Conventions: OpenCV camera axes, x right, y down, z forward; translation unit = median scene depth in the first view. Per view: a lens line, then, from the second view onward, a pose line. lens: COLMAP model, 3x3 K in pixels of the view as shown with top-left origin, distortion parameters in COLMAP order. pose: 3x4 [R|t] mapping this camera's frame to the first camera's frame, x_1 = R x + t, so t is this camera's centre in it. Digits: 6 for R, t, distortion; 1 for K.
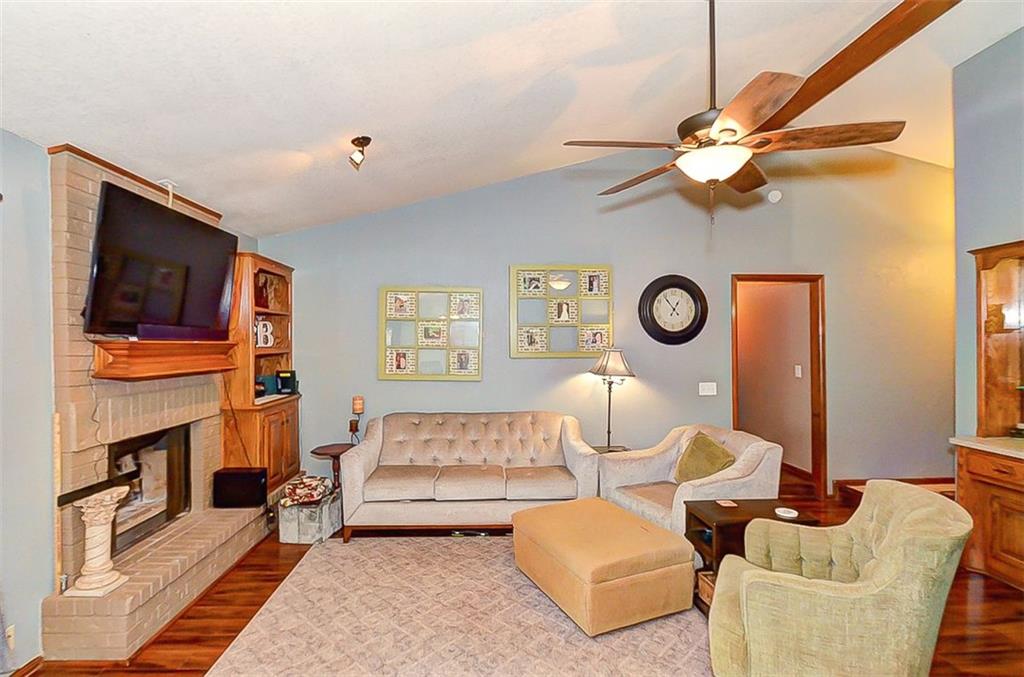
lens RADIAL K [[492.5, 0, 508.5], [0, 492.5, 342.4], [0, 0, 1]] dist [-0.003138, -0.000455]
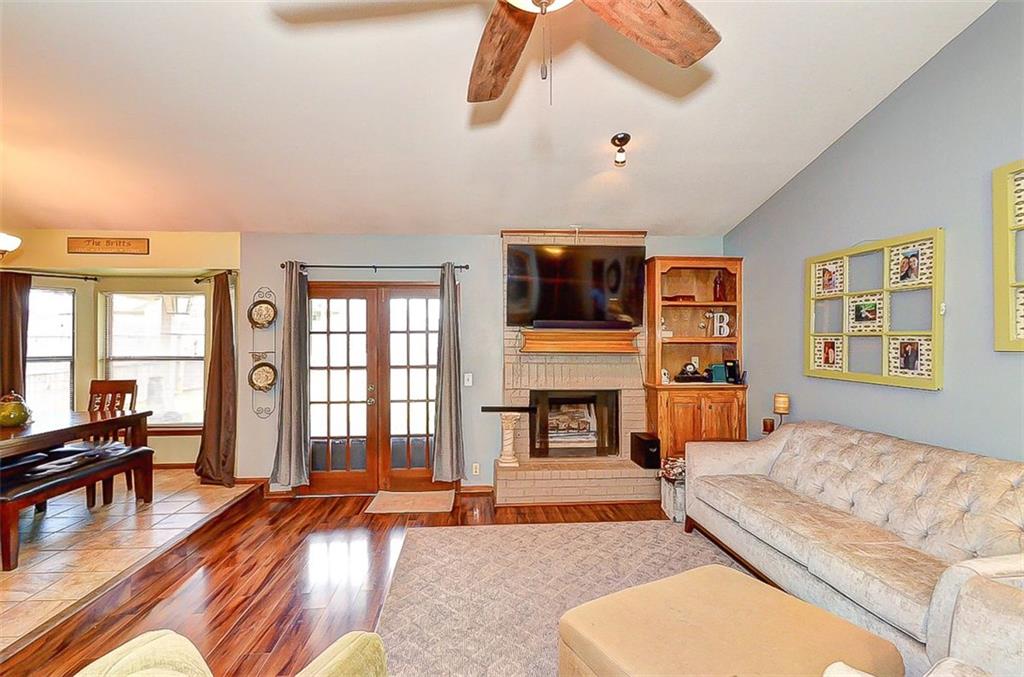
lens RADIAL K [[457.3, 0, 493.8], [0, 457.3, 340.7], [0, 0, 1]] dist [0.009818, -0.008421]
pose [[0.015183, -0.008983, -0.999844, 0.481237], [-0.003302, 0.999954, -0.009035, 0.027424], [0.999879, 0.003438, 0.015153, 0.489408]]
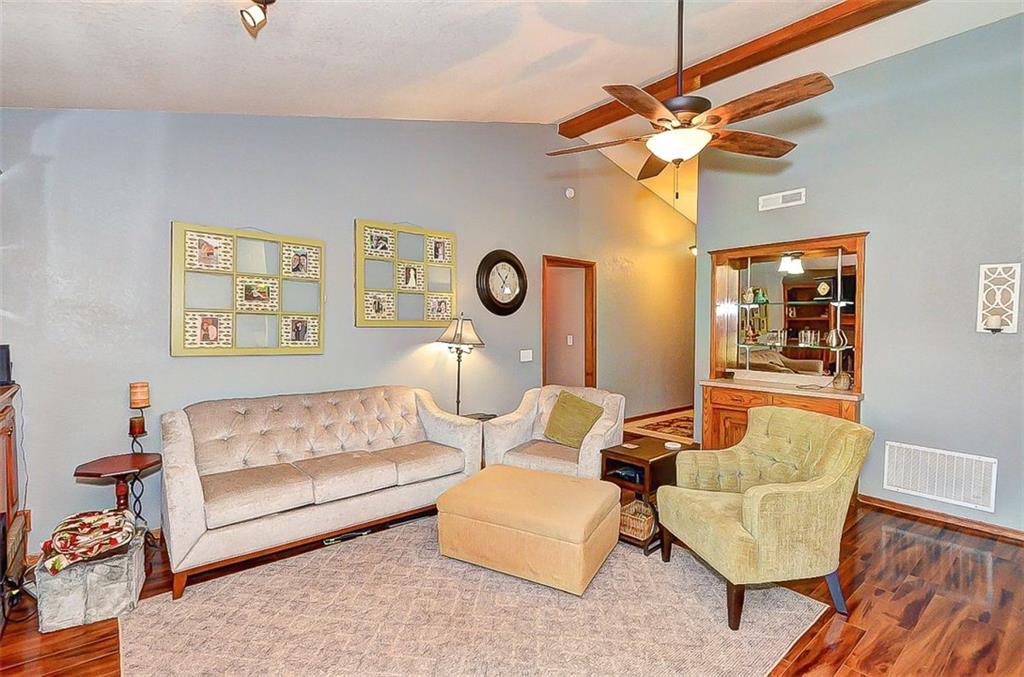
lens RADIAL K [[470.4, 0, 504.1], [0, 470.4, 334.0], [0, 0, 1]] dist [0.000484, -0.000430]
pose [[0.800270, -0.003492, 0.599630, -0.292707], [-0.007231, 0.999854, 0.015474, 0.030798], [-0.599596, -0.016719, 0.800128, 0.189878]]
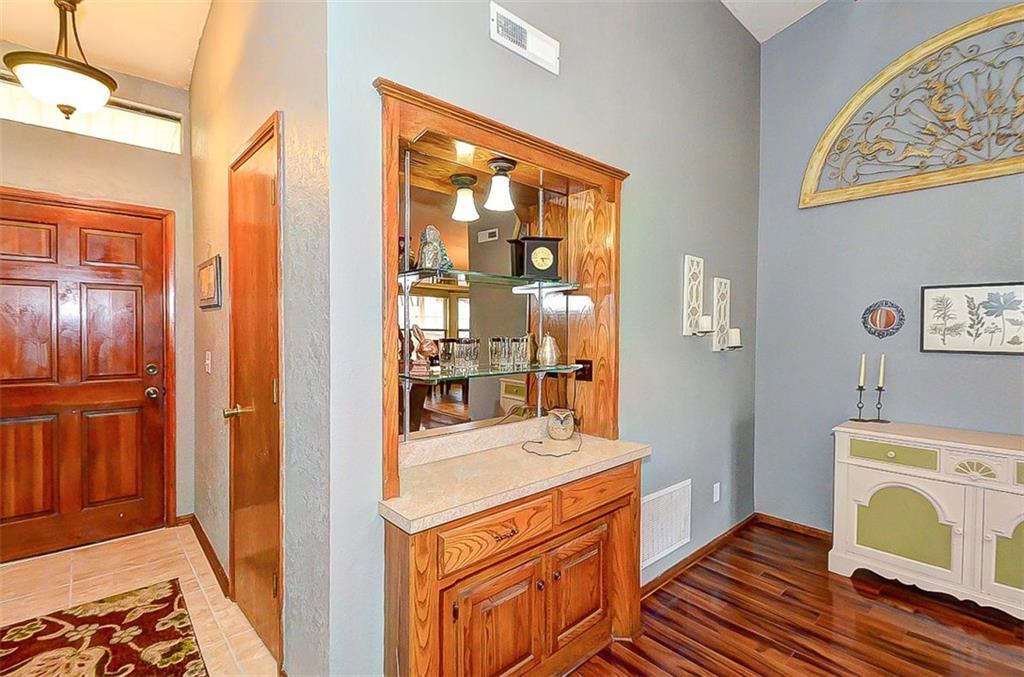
lens RADIAL K [[467.0, 0, 506.5], [0, 467.0, 342.8], [0, 0, 1]] dist [0.005394, -0.009588]
pose [[-0.620384, -0.022060, 0.783988, 0.420867], [0.000353, 0.999596, 0.028406, 0.025987], [-0.784298, 0.017899, -0.620125, 0.903315]]
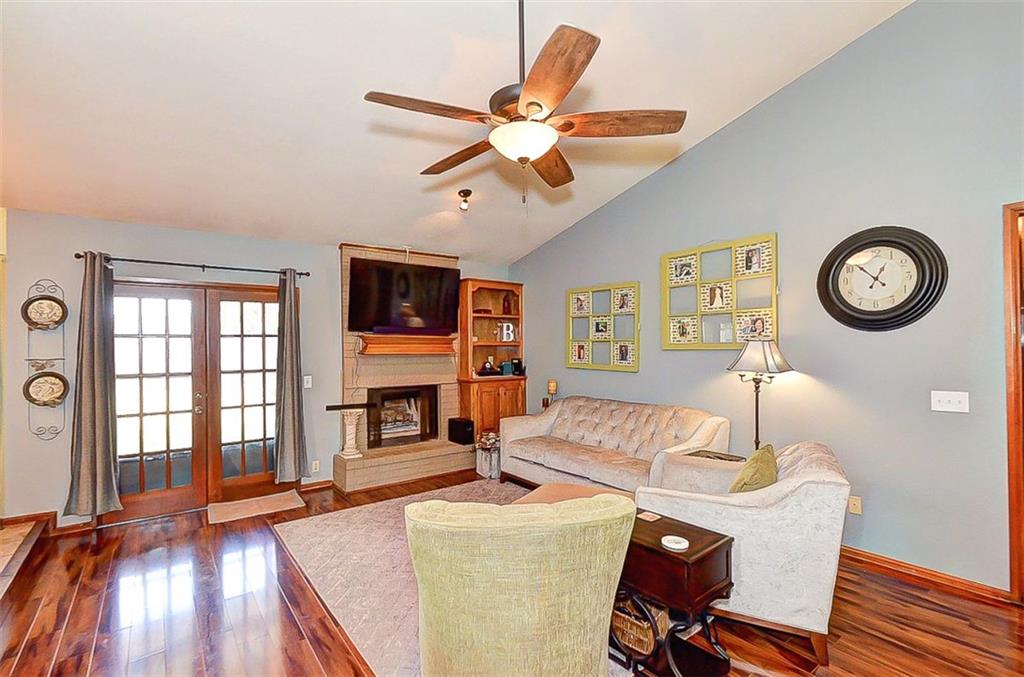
lens RADIAL K [[467.0, 0, 506.5], [0, 467.0, 342.8], [0, 0, 1]] dist [0.005394, -0.009588]
pose [[0.563084, -0.010621, -0.826332, 0.611699], [0.003229, 0.999938, -0.010651, 0.027356], [0.826394, 0.003329, 0.563083, 0.233451]]
